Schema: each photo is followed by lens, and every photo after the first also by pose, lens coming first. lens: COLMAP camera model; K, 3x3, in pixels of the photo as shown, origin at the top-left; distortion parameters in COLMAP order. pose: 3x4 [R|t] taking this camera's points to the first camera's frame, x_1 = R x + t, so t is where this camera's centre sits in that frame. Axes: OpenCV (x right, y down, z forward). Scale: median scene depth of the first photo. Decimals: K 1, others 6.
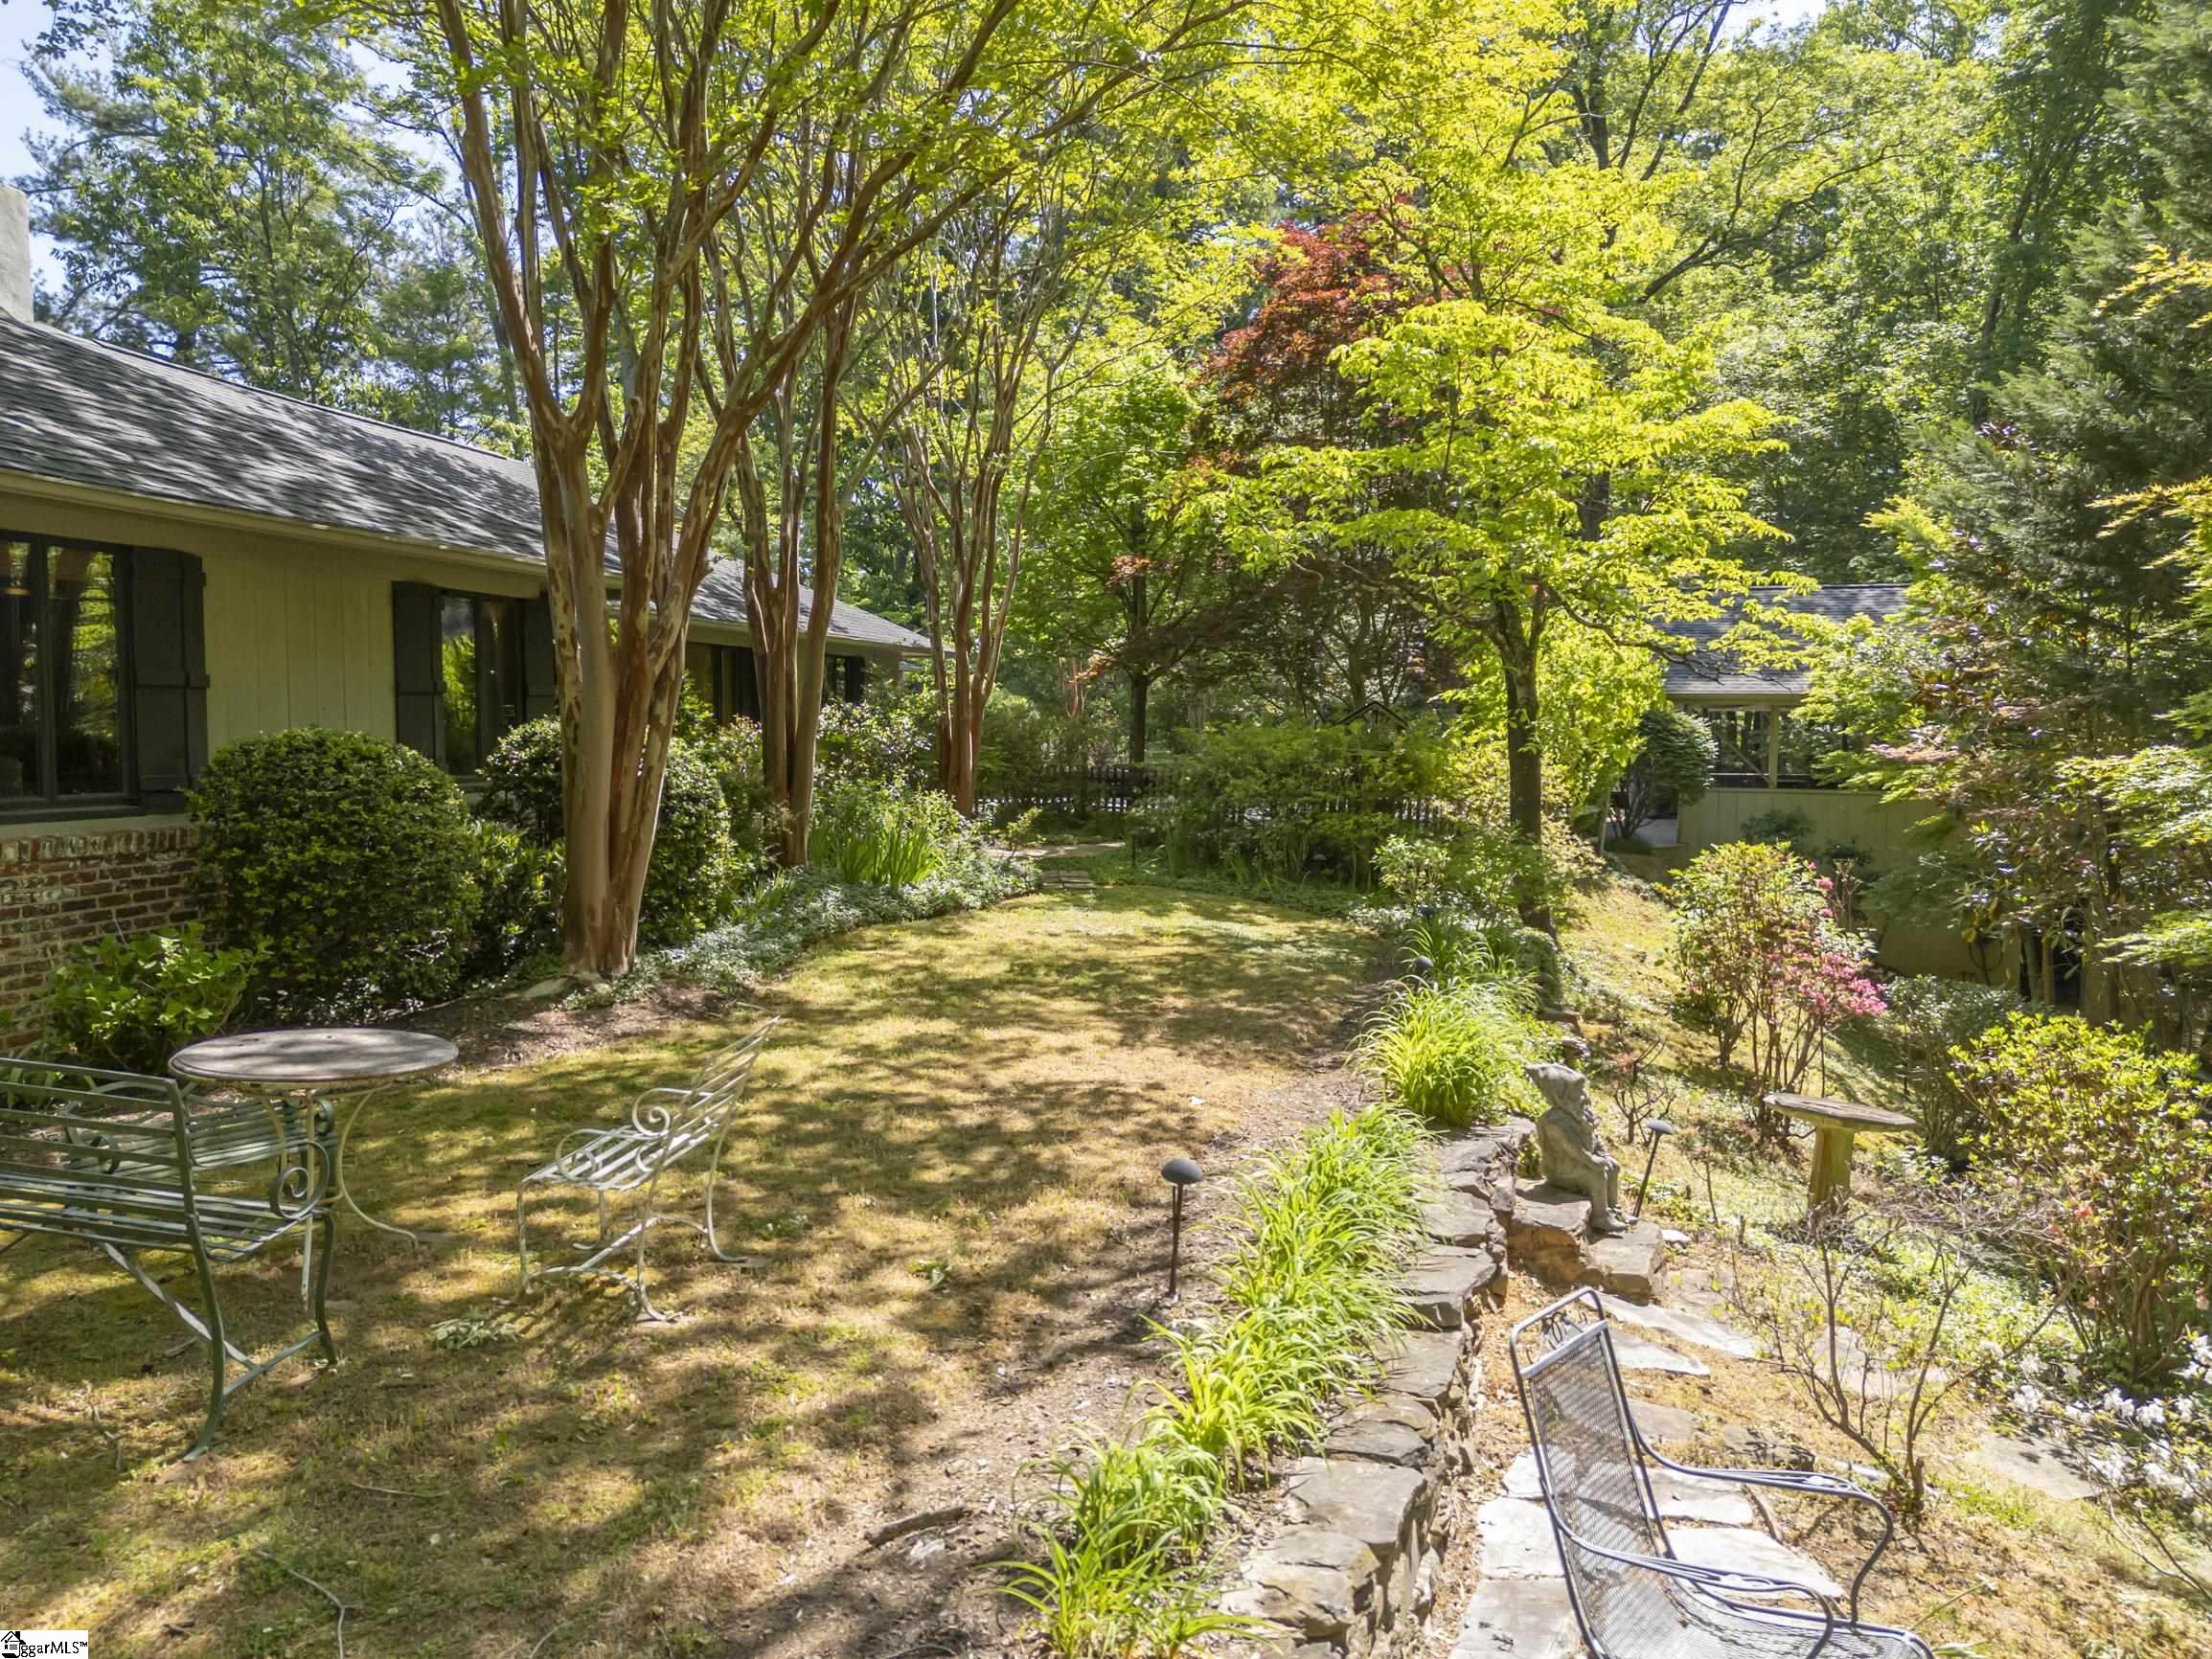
lens RADIAL K [[1623.2, 0, 1106.0], [0, 1623.2, 829.5], [0, 0, 1]] dist [0.080112, -0.053733]
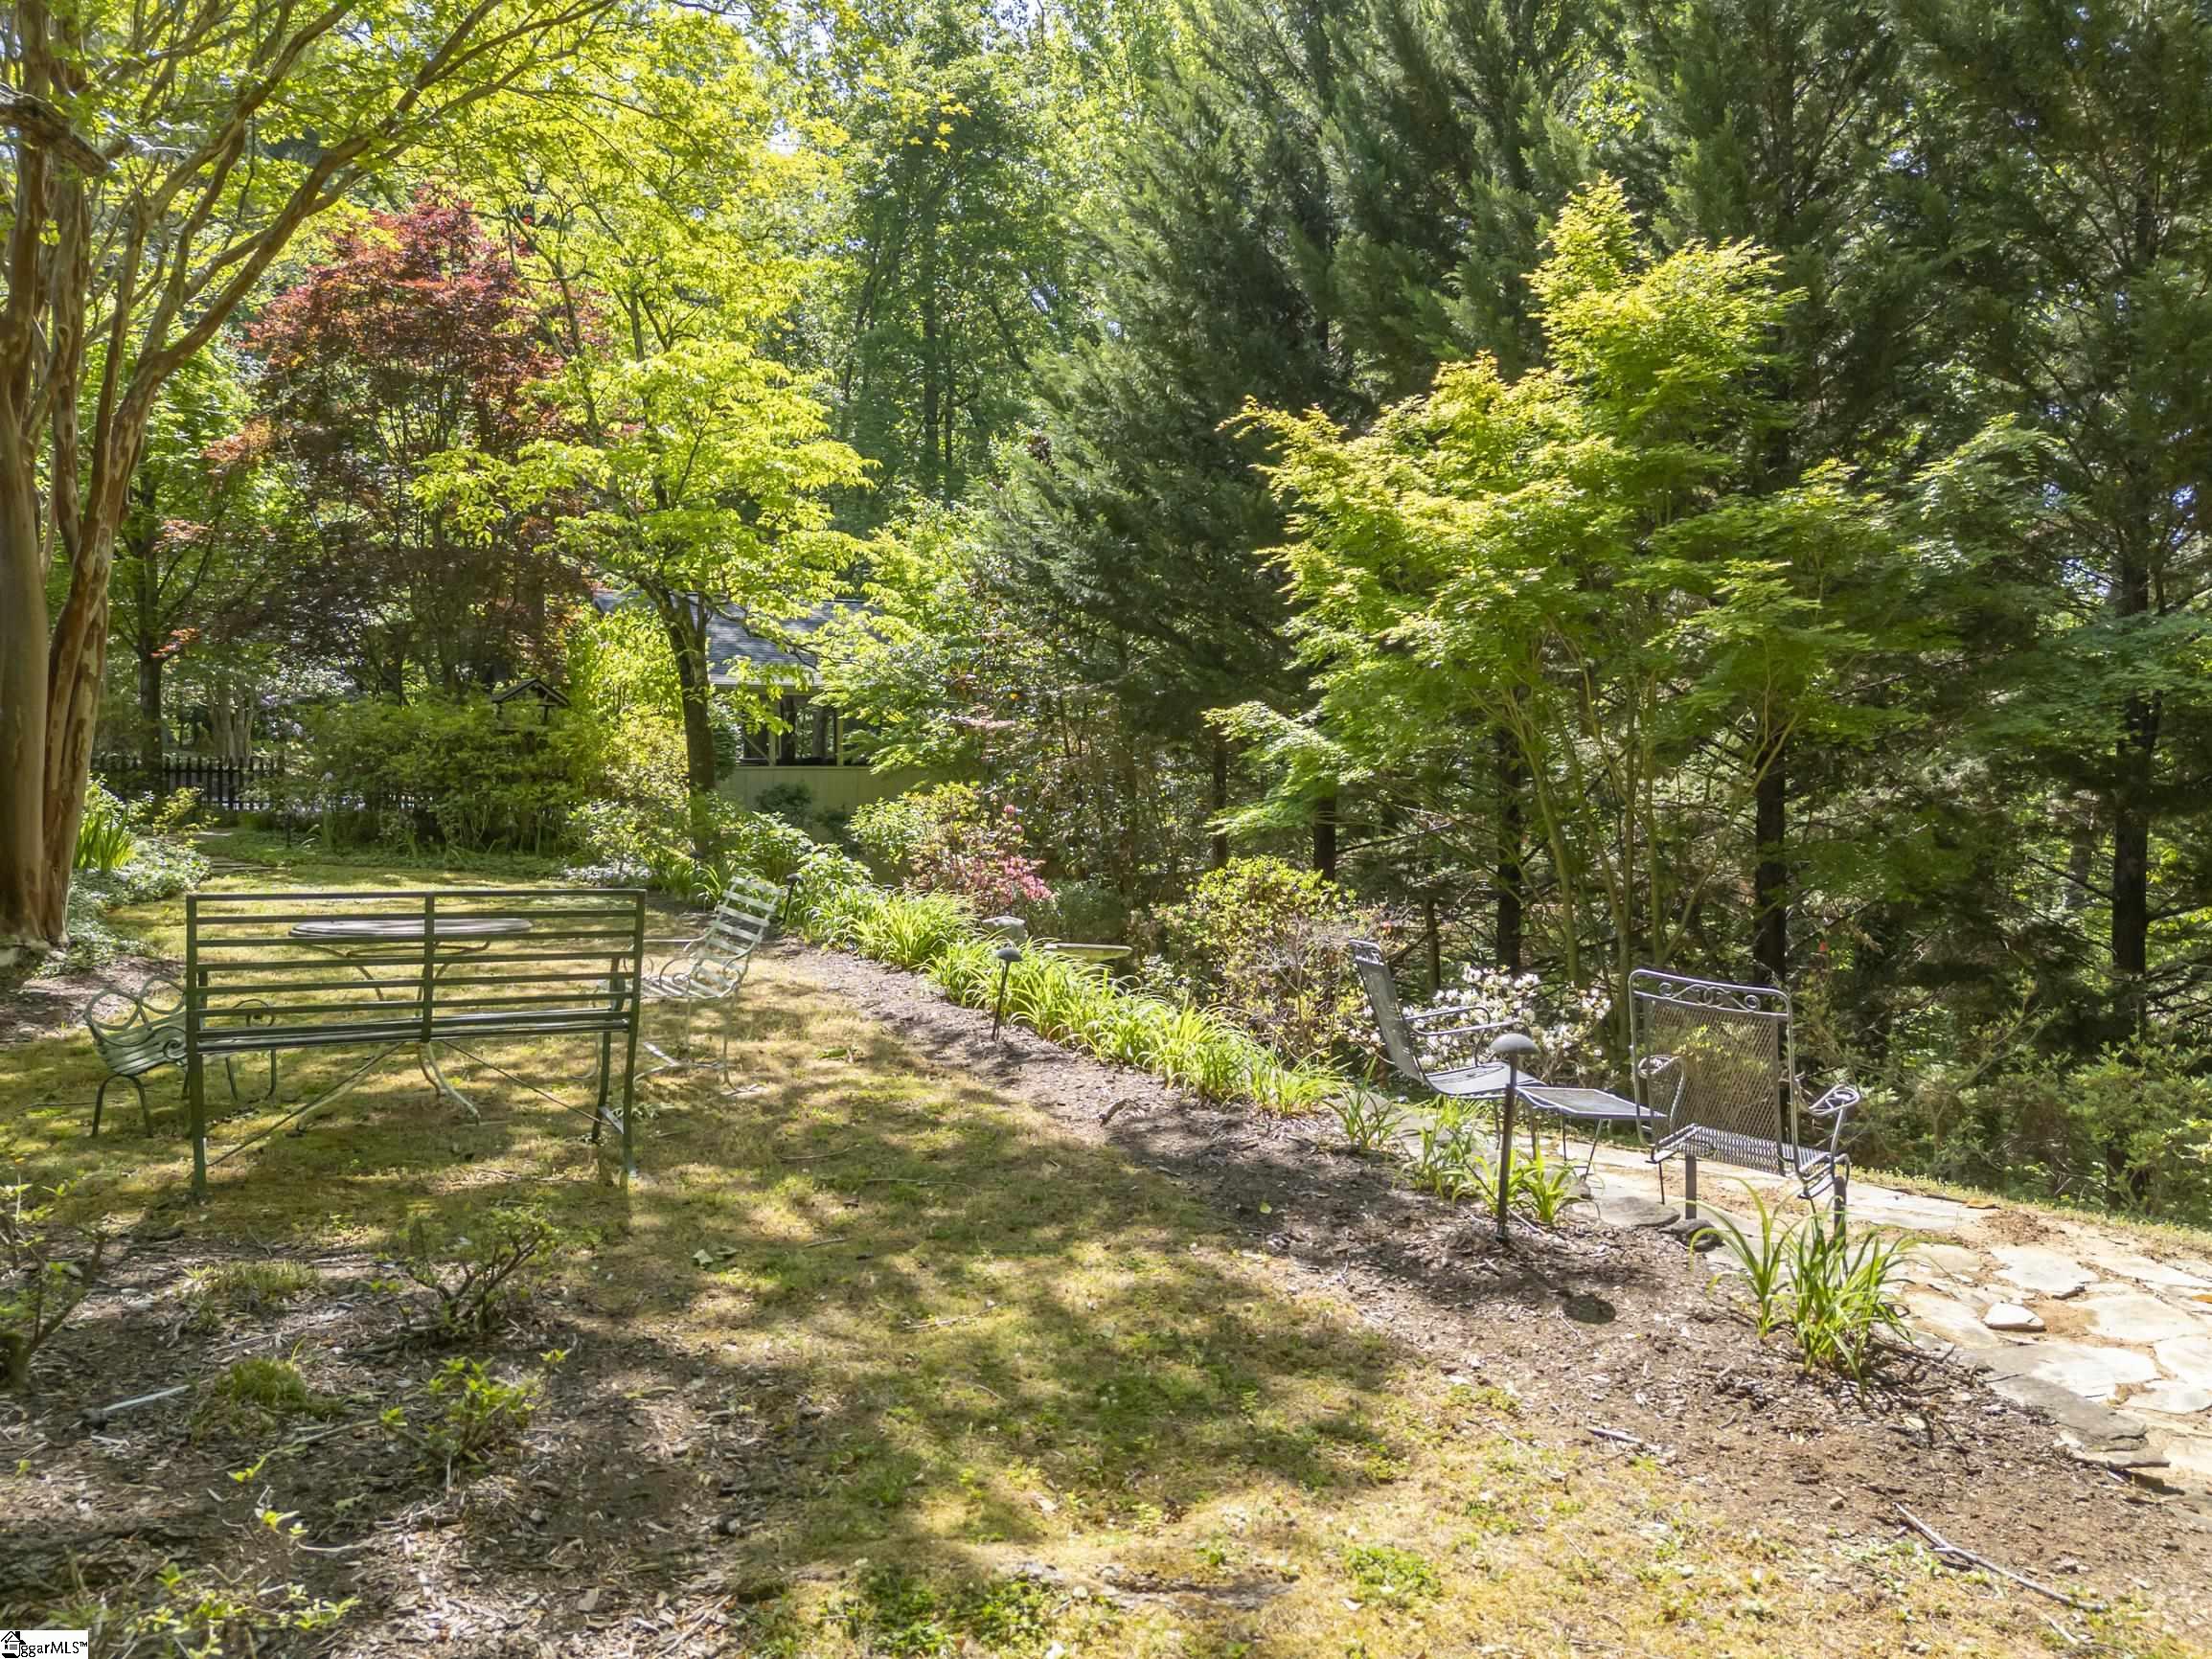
lens RADIAL K [[1623.2, 0, 1106.0], [0, 1623.2, 829.5], [0, 0, 1]] dist [0.080112, -0.053733]
pose [[0.757493, -0.042990, 0.651427, -0.307185], [0.046288, 0.998855, 0.012093, 0.029084], [-0.651201, 0.020993, 0.758615, -0.074975]]
